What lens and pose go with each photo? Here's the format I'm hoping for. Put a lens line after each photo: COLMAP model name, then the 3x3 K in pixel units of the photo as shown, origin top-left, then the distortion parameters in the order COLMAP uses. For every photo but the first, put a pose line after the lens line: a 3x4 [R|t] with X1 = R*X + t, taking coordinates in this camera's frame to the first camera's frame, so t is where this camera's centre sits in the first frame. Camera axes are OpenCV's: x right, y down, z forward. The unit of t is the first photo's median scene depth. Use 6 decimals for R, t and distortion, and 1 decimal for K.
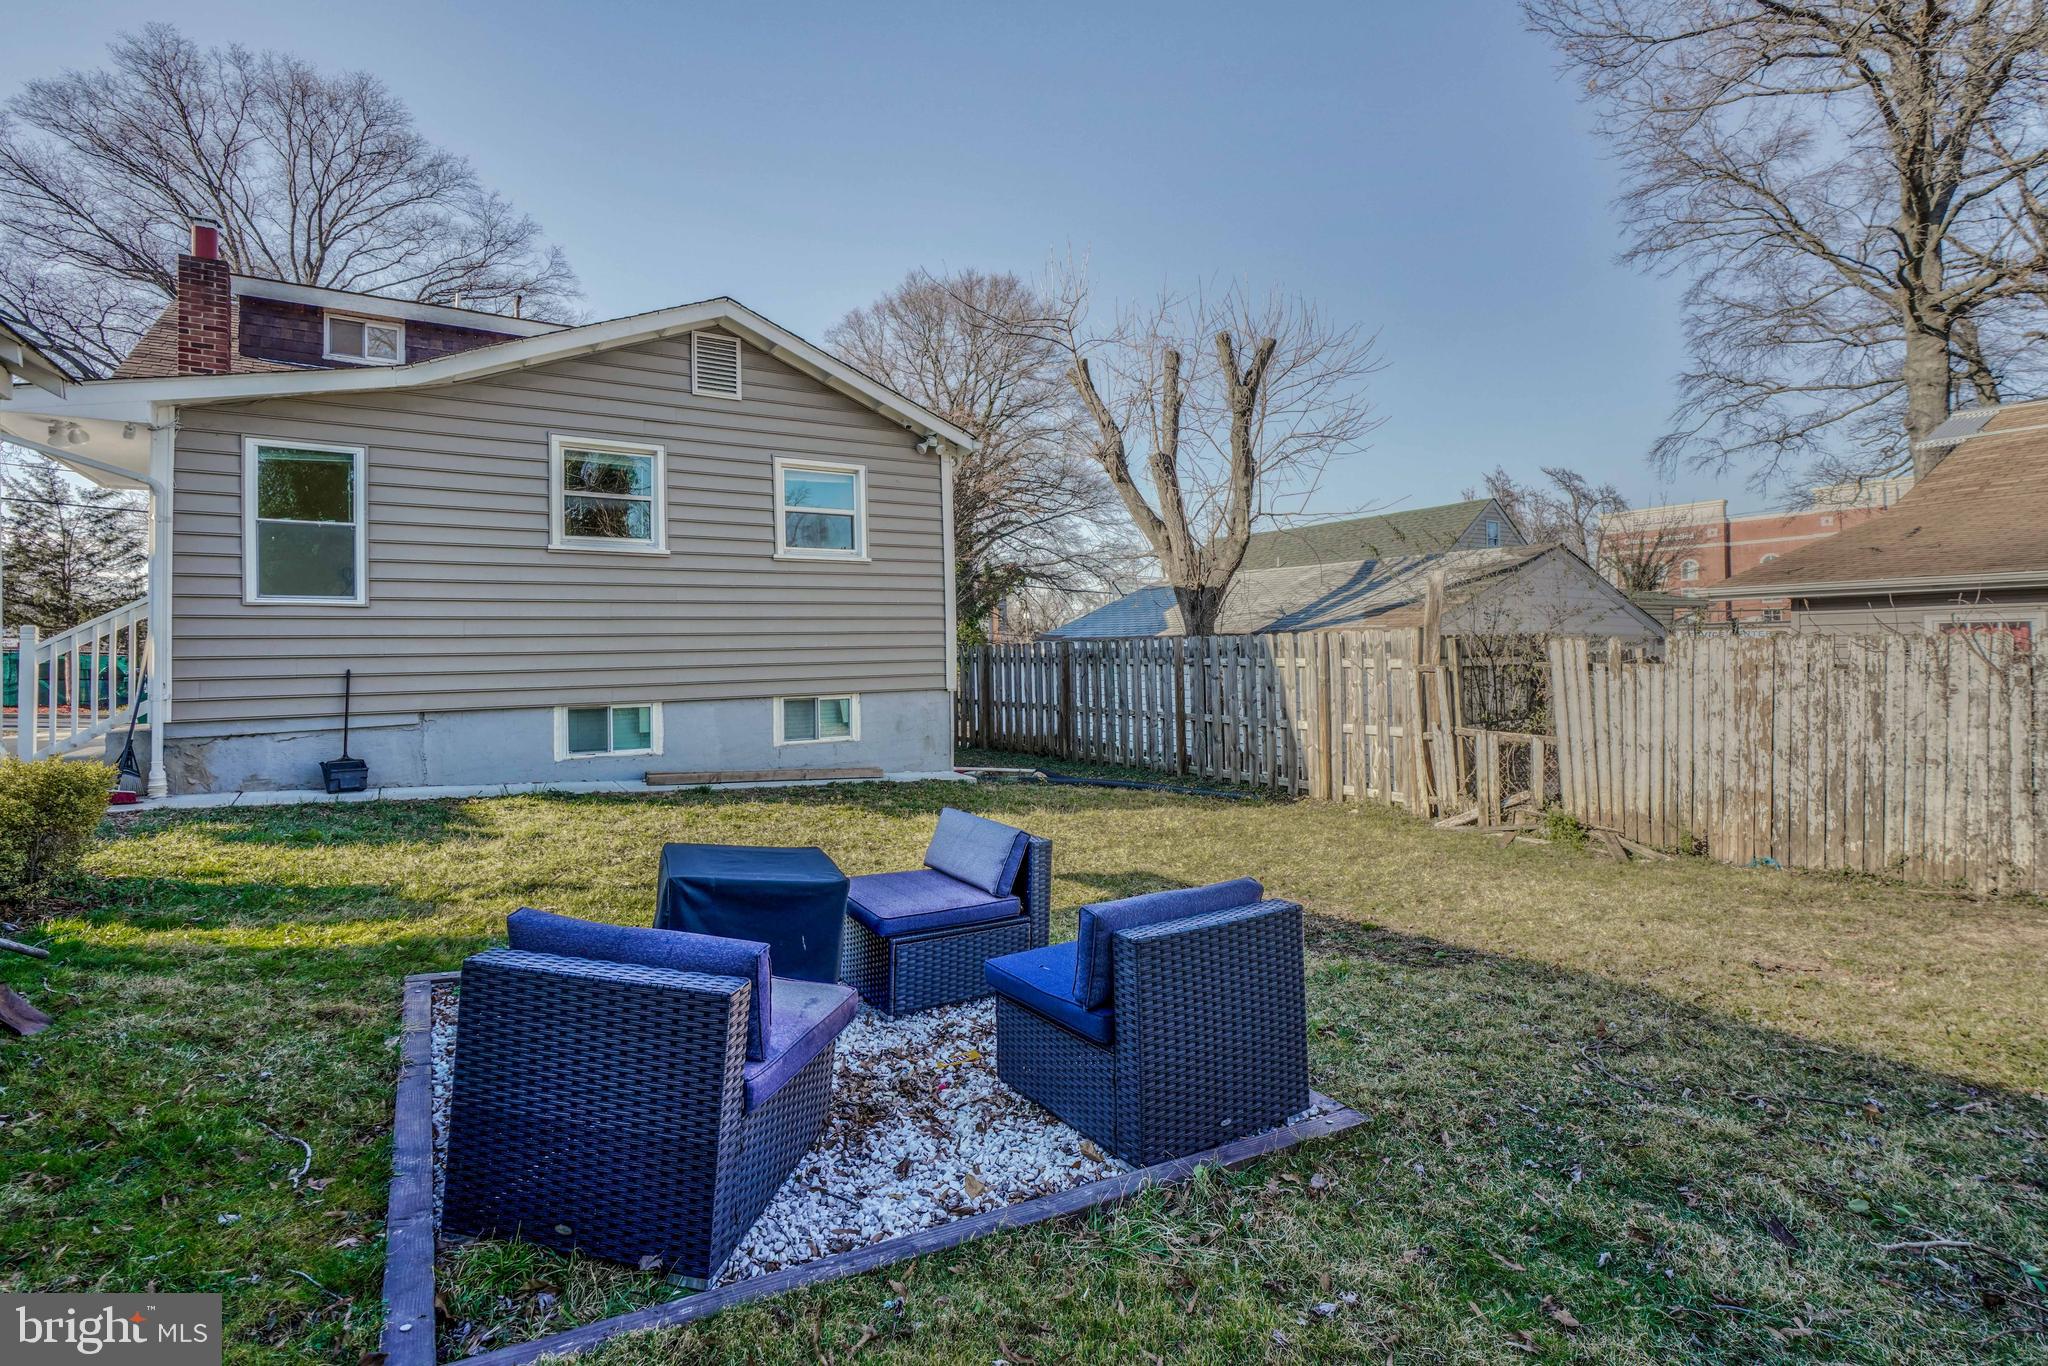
lens RADIAL K [[915.1, 0, 1000.7], [0, 915.1, 626.5], [0, 0, 1]] dist [-0.010104, 0.005822]
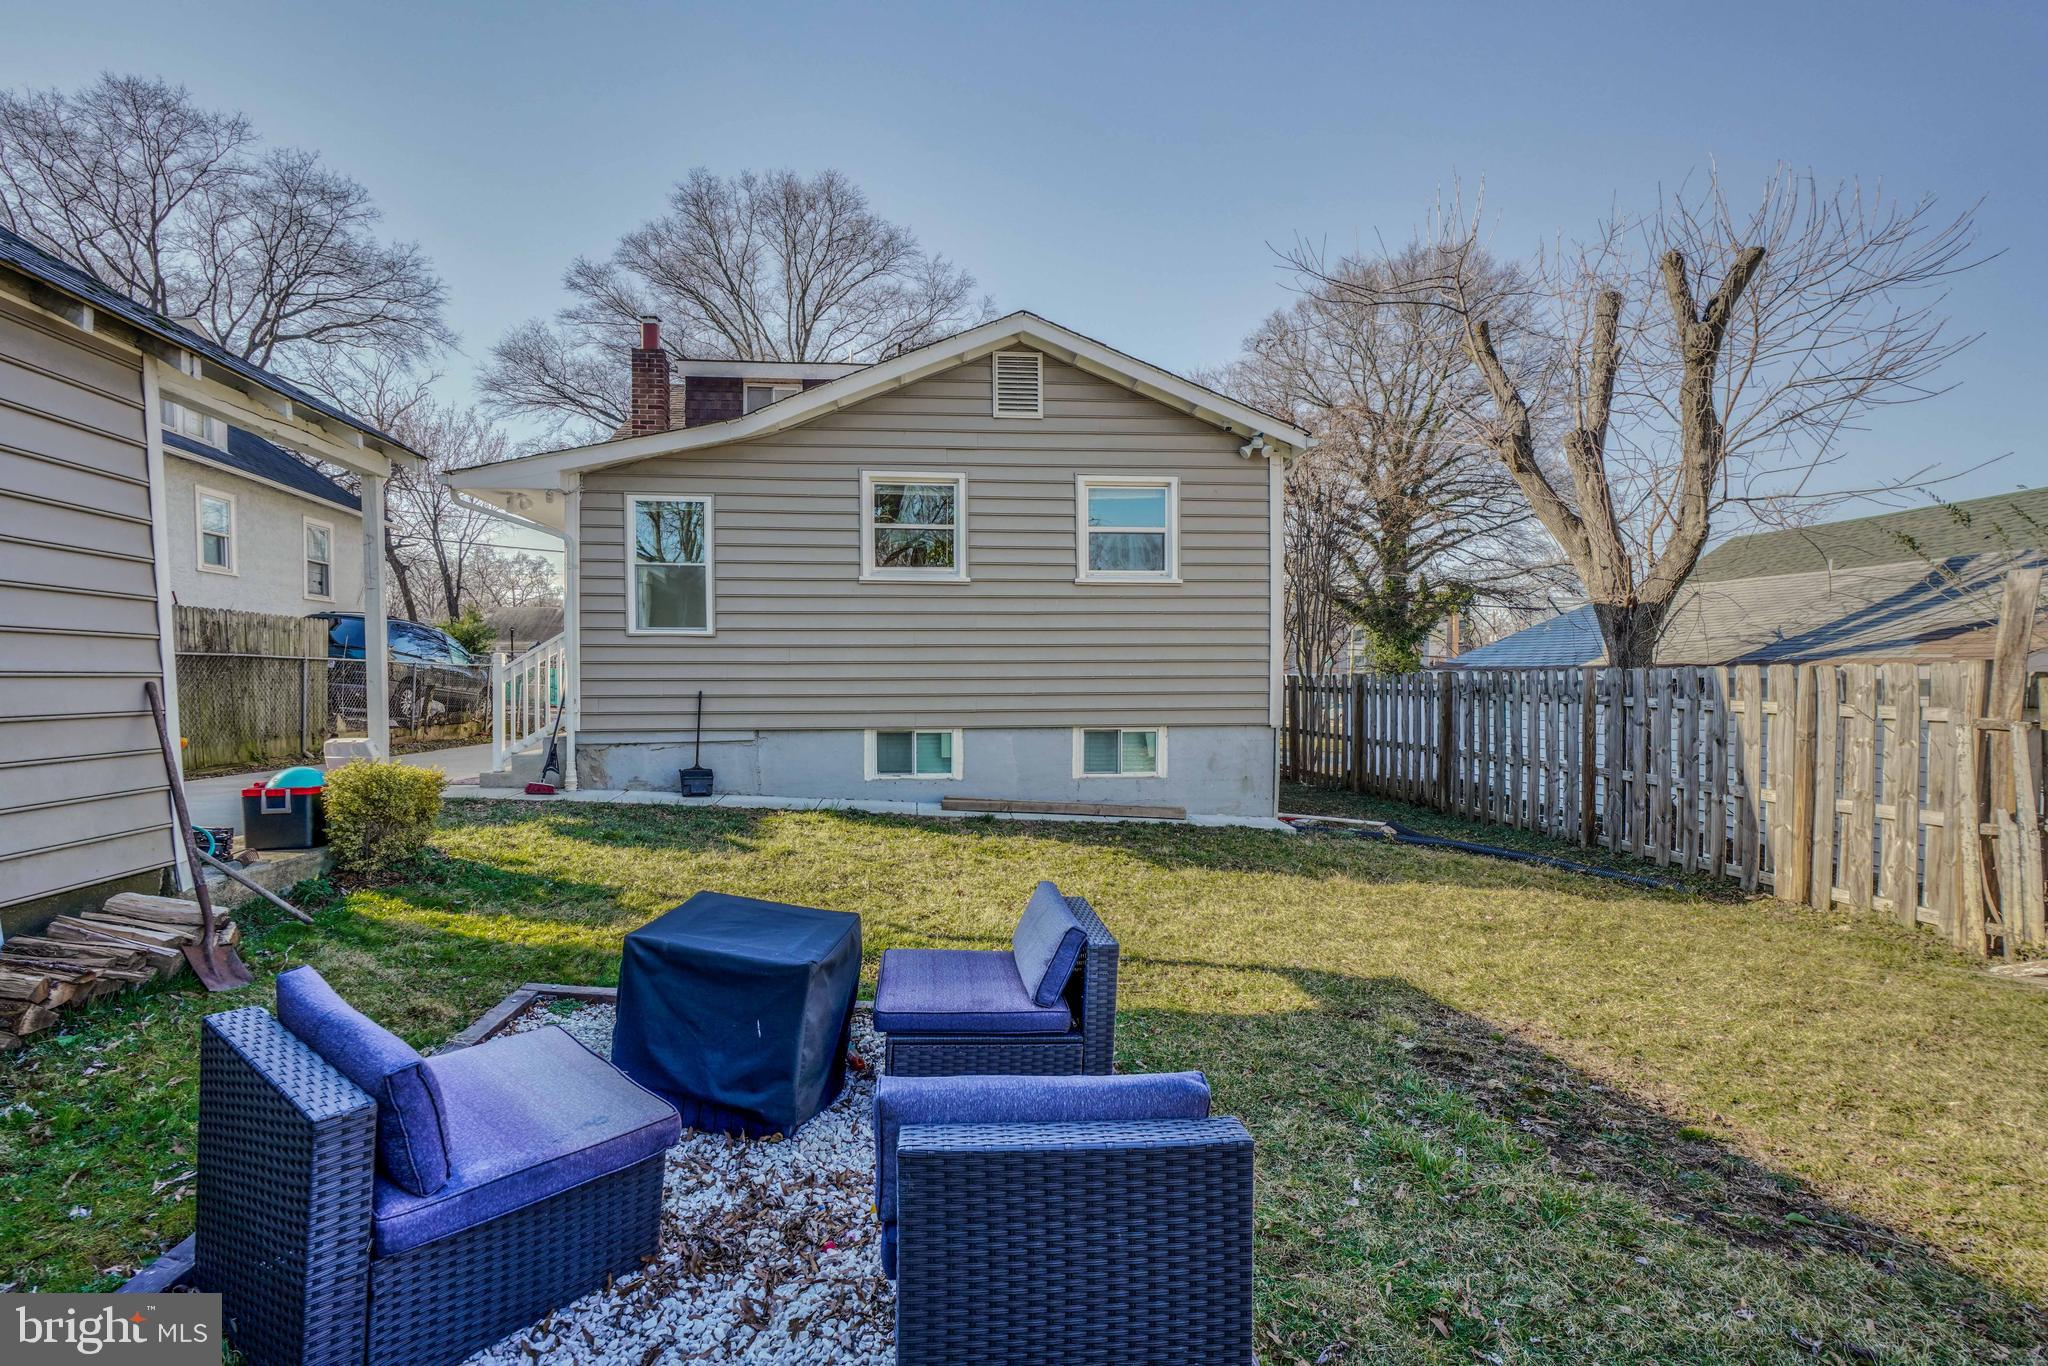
lens RADIAL K [[915.1, 0, 1013.5], [0, 915.1, 698.4], [0, 0, 1]] dist [-0.010104, 0.005822]
pose [[0.893774, 0.025684, -0.447782, 0.122959], [-0.001577, 0.998533, 0.054127, -0.005163], [0.448515, -0.047671, 0.892503, 0.110801]]
